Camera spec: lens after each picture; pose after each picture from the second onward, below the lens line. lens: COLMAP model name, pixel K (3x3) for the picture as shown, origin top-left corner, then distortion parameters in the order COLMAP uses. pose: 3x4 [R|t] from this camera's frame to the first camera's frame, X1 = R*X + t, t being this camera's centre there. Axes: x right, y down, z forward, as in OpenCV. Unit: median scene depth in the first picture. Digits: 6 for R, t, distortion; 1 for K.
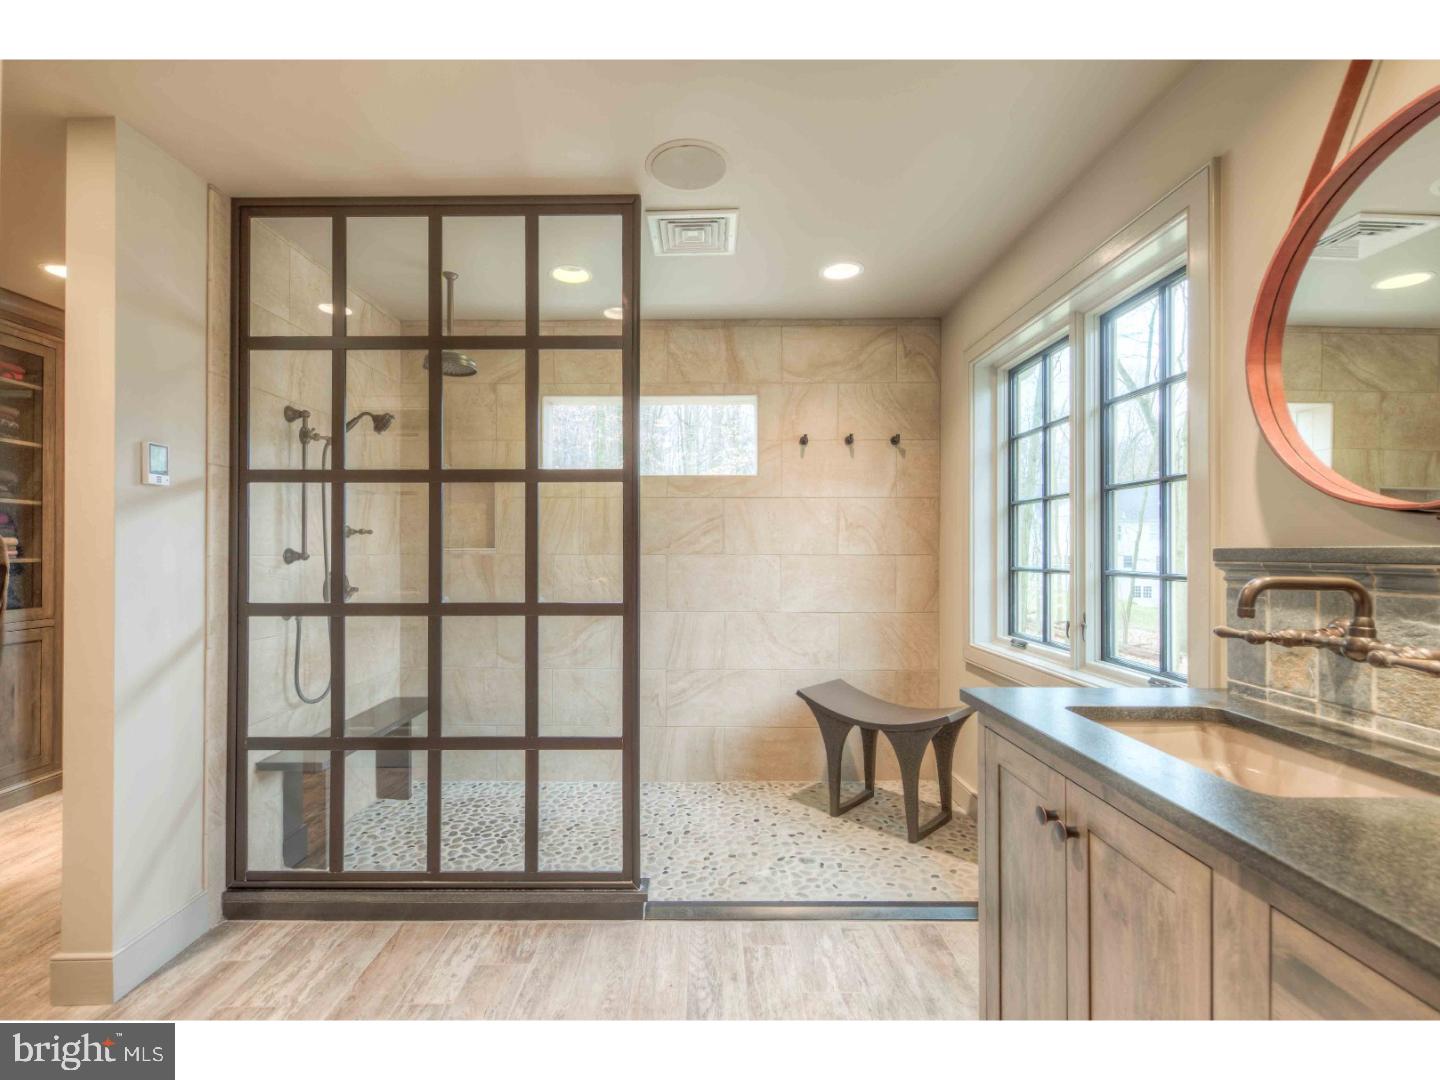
lens RADIAL K [[615.6, 0, 720.5], [0, 615.6, 548.5], [0, 0, 1]] dist [0.002760, -0.003359]
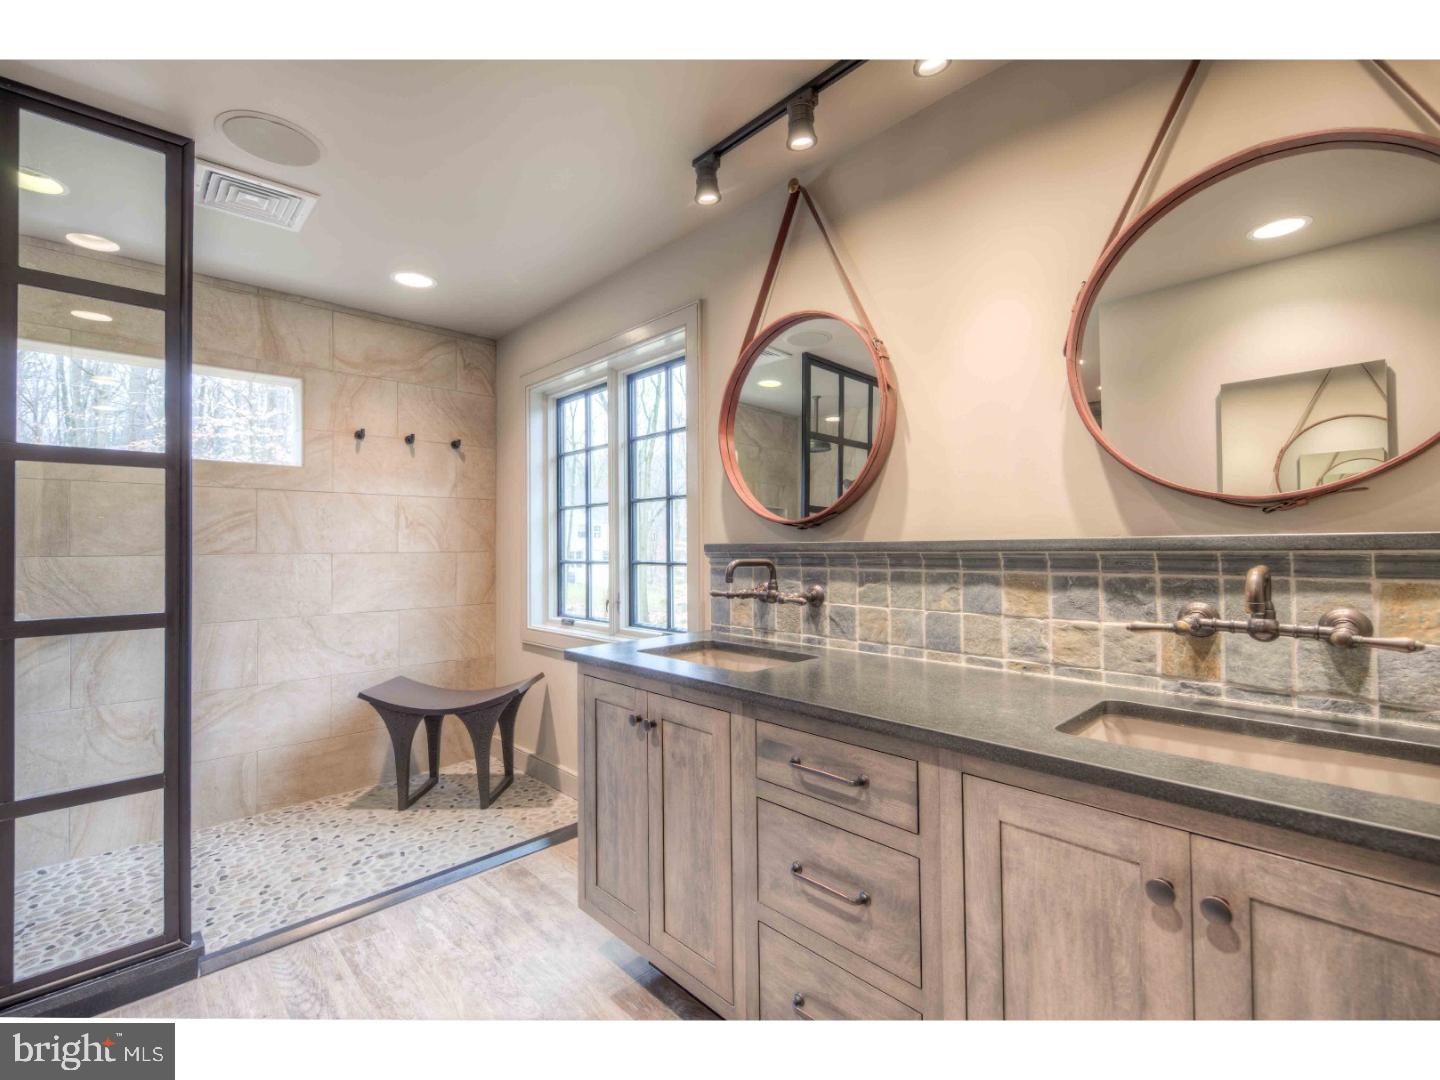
lens RADIAL K [[640.8, 0, 713.8], [0, 640.8, 539.5], [0, 0, 1]] dist [-0.020109, -0.000174]
pose [[0.714718, 0.000267, 0.699412, -0.208086], [0.006685, 0.999952, -0.007213, 0.000026], [-0.699380, 0.009831, 0.714682, -0.128226]]
